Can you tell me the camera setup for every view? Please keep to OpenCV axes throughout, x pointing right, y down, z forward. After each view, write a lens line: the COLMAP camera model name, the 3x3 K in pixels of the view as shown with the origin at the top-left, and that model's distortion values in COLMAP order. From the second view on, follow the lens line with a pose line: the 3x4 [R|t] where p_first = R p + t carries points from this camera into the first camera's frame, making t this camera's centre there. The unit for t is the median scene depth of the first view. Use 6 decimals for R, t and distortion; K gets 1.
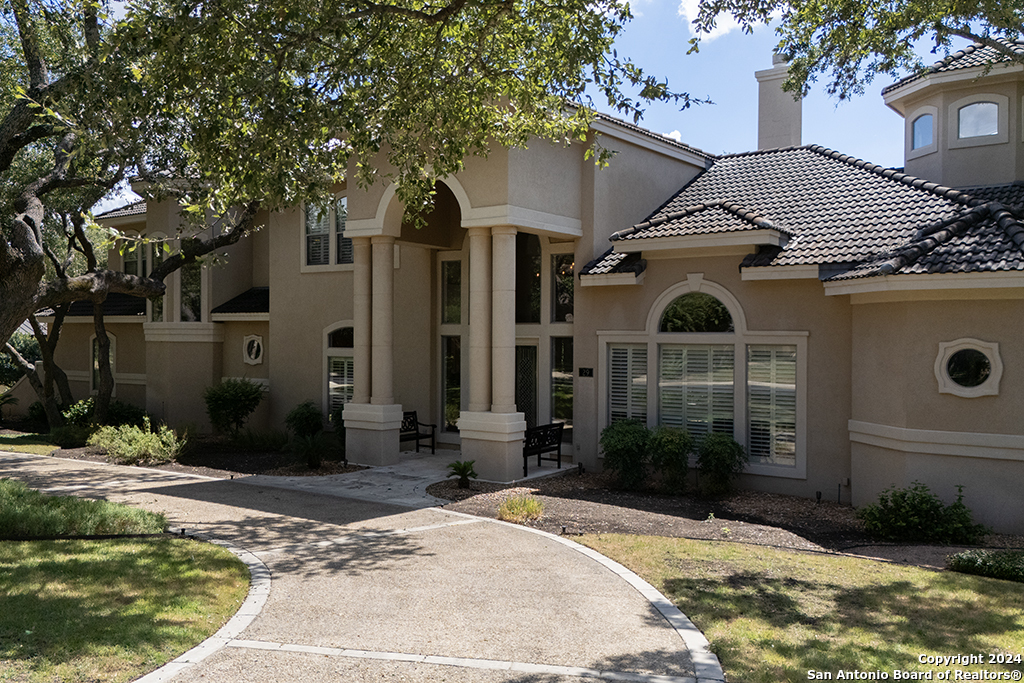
lens RADIAL K [[907.1, 0, 503.1], [0, 907.1, 337.3], [0, 0, 1]] dist [0.079181, -0.067461]
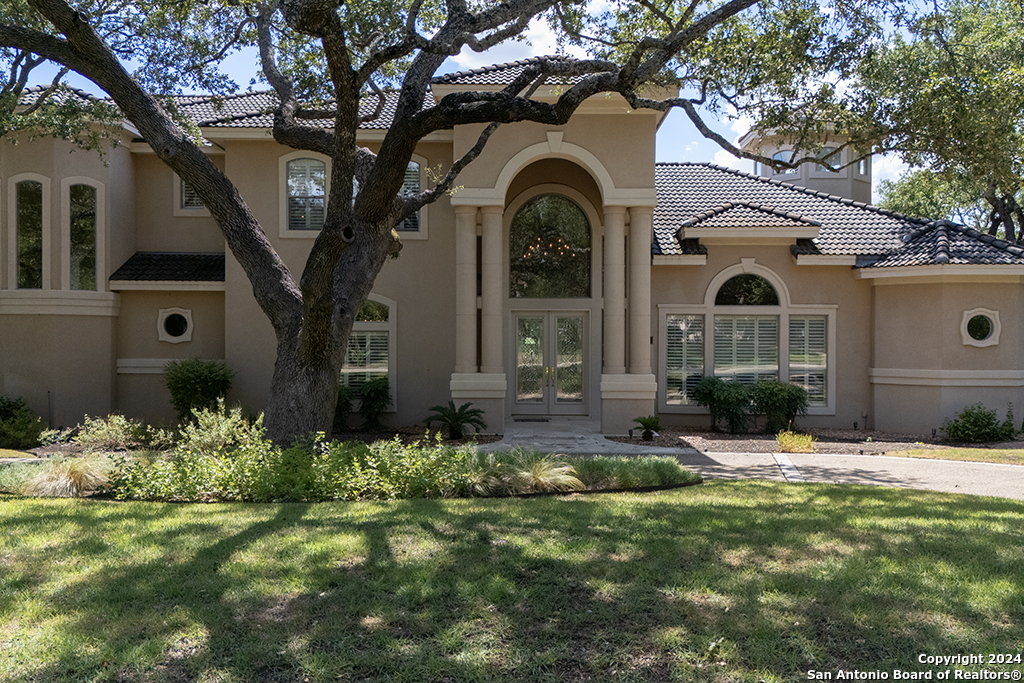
lens RADIAL K [[907.1, 0, 520.3], [0, 907.1, 342.1], [0, 0, 1]] dist [0.079181, -0.067461]
pose [[0.800774, -0.004395, 0.598951, -0.760157], [0.001533, 0.999985, 0.005288, 0.036319], [-0.598965, -0.003316, 0.800768, 0.181361]]
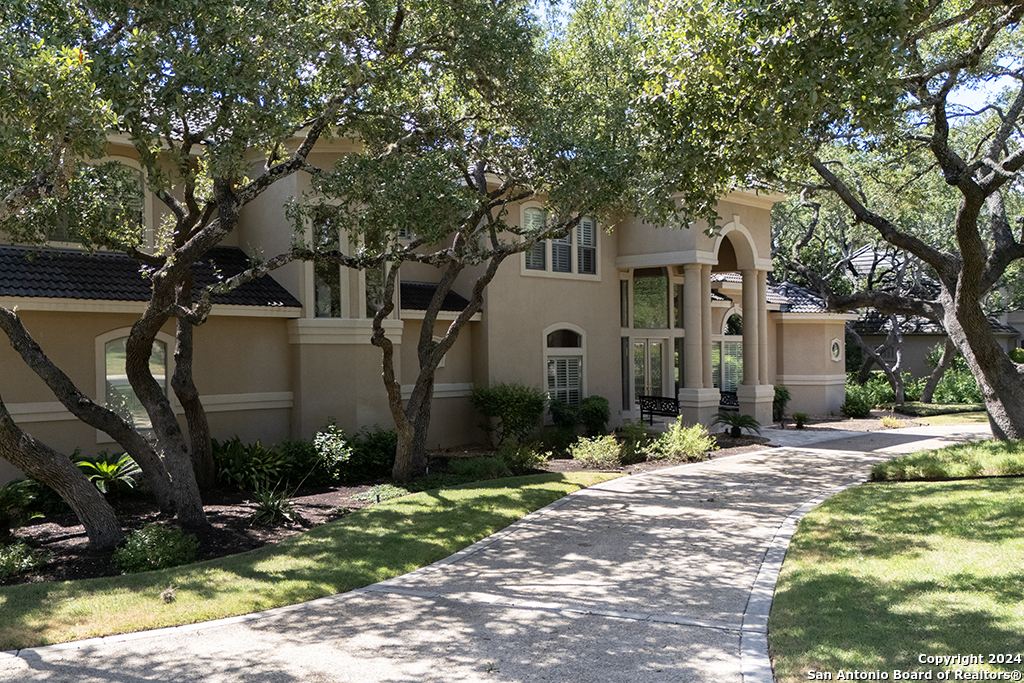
lens RADIAL K [[907.1, 0, 513.4], [0, 907.1, 336.9], [0, 0, 1]] dist [0.079181, -0.067461]
pose [[0.153715, 0.002864, 0.988111, -1.622973], [0.003262, 0.999989, -0.003406, 0.002824], [-0.988110, 0.003746, 0.153704, 1.123385]]
